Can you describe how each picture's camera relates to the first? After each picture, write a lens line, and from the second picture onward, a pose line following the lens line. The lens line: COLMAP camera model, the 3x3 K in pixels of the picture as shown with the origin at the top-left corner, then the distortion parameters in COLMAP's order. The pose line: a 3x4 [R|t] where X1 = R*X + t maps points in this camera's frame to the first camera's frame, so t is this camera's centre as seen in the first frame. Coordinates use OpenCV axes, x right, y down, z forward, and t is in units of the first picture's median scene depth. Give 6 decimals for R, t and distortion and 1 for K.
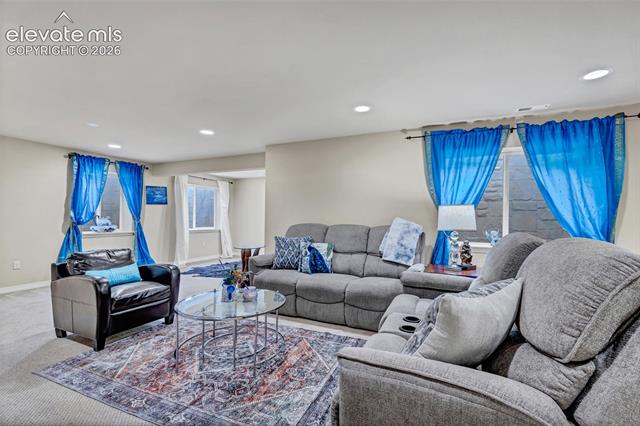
lens RADIAL K [[294.7, 0, 320.5], [0, 294.7, 215.2], [0, 0, 1]] dist [-0.000779, -0.000745]
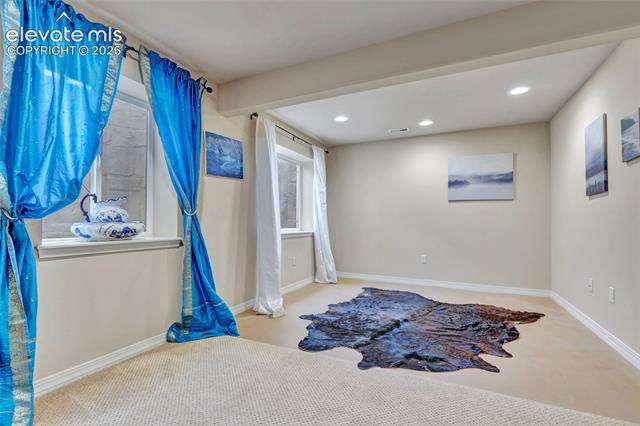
lens RADIAL K [[294.7, 0, 318.4], [0, 294.7, 215.5], [0, 0, 1]] dist [-0.000779, -0.000745]
pose [[0.999492, -0.005344, -0.031411, -0.432016], [0.005085, 0.999952, -0.008329, 0.029275], [0.031454, 0.008165, 0.999472, 0.597456]]
